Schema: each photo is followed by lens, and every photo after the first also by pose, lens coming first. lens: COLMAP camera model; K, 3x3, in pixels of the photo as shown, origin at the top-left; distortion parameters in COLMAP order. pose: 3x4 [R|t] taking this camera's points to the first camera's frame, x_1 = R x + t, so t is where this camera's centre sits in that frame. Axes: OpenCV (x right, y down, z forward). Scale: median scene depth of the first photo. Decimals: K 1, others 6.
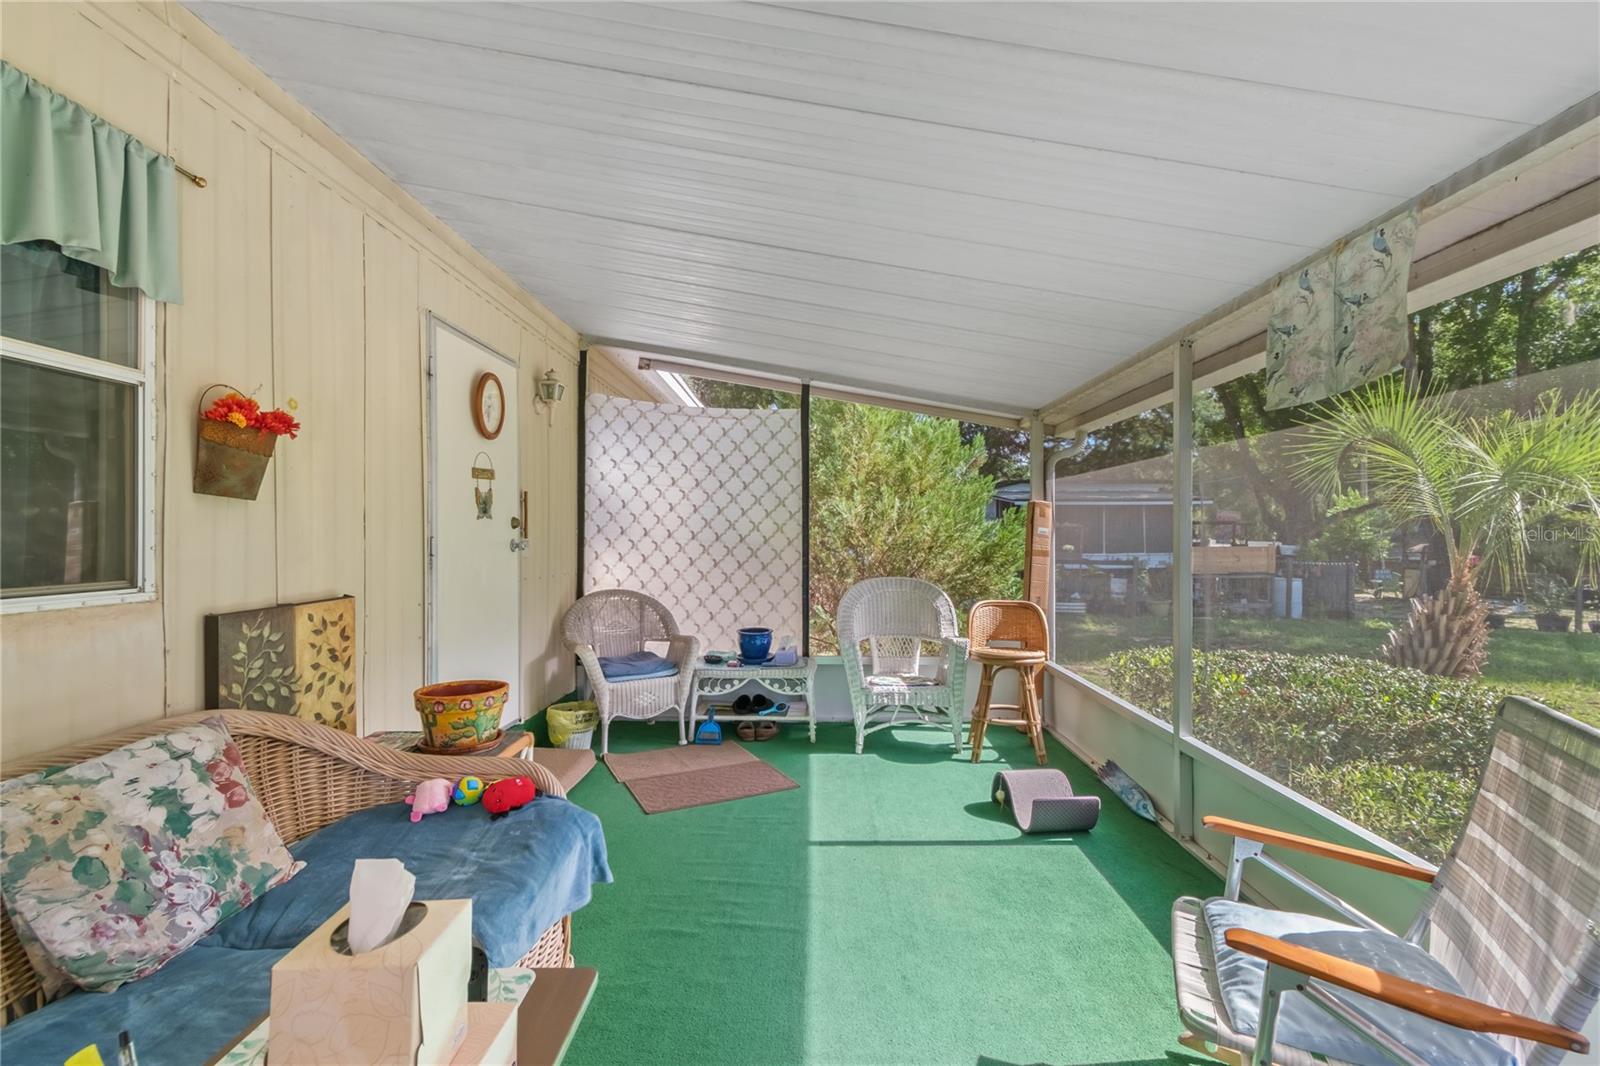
lens RADIAL K [[728.9, 0, 805.0], [0, 728.9, 537.2], [0, 0, 1]] dist [0.002703, -0.002260]
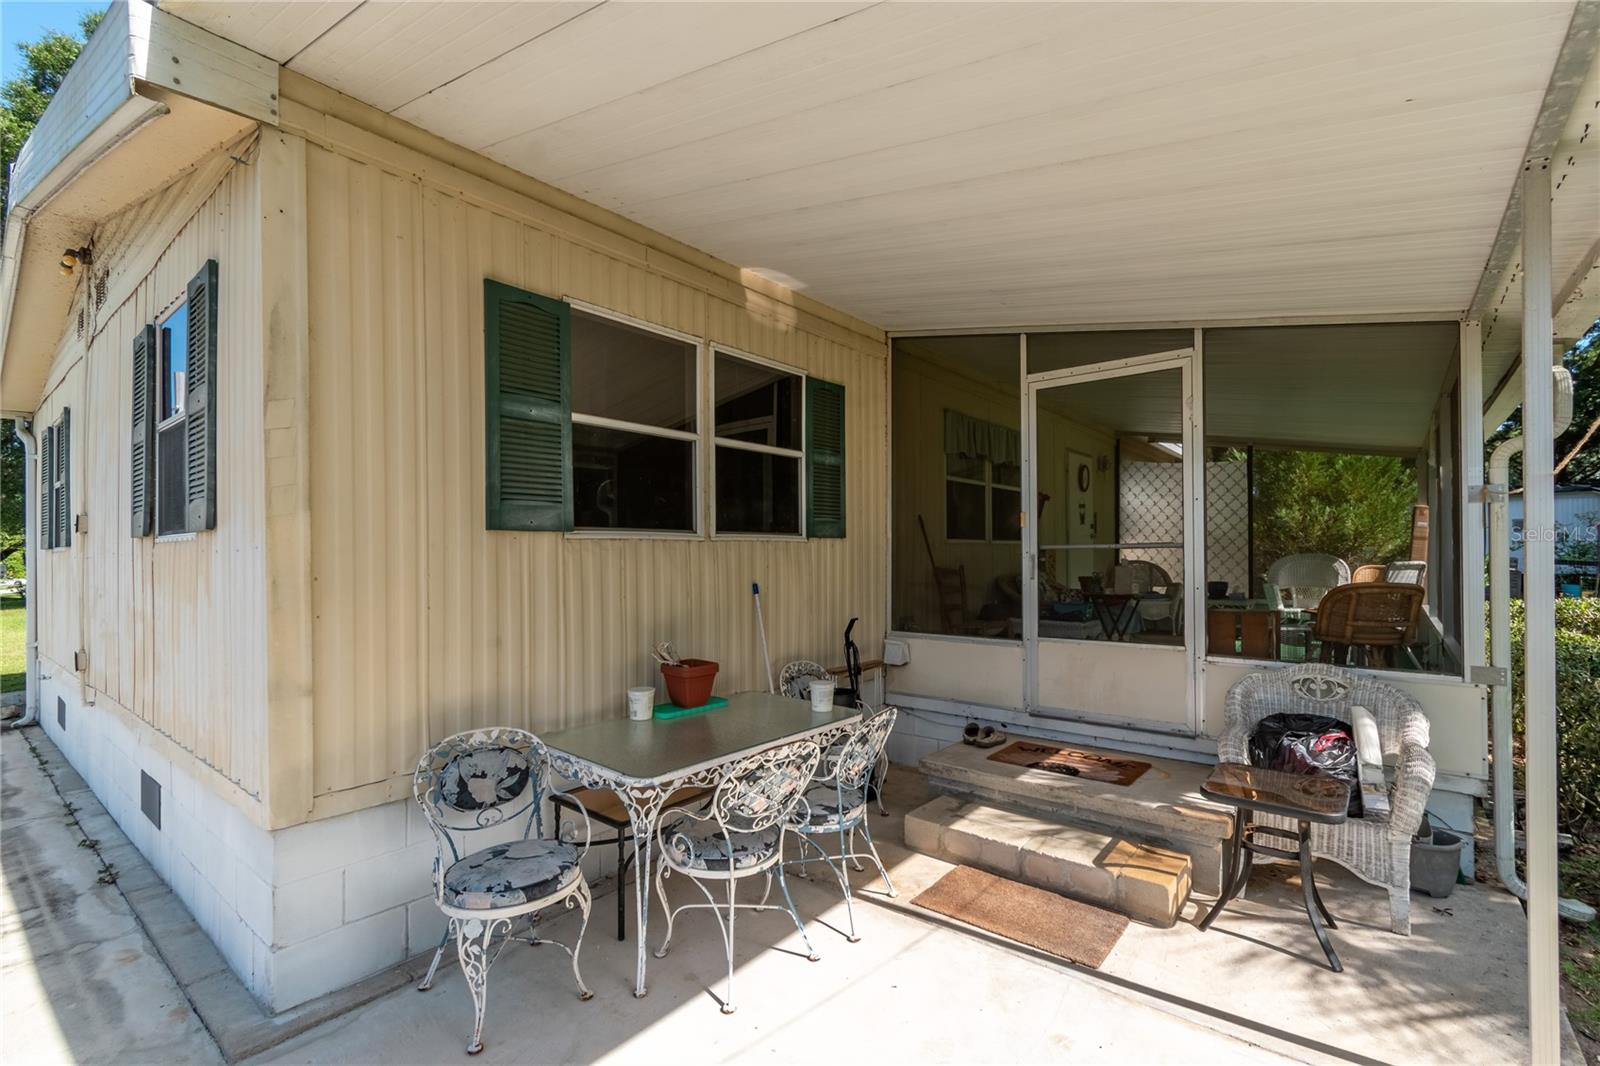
lens RADIAL K [[728.9, 0, 805.1], [0, 728.9, 550.0], [0, 0, 1]] dist [0.002703, -0.002260]
pose [[0.795155, -0.006257, -0.606375, 0.218723], [0.004455, 0.999980, -0.004476, 0.048518], [0.606390, 0.000858, 0.795167, -1.089488]]
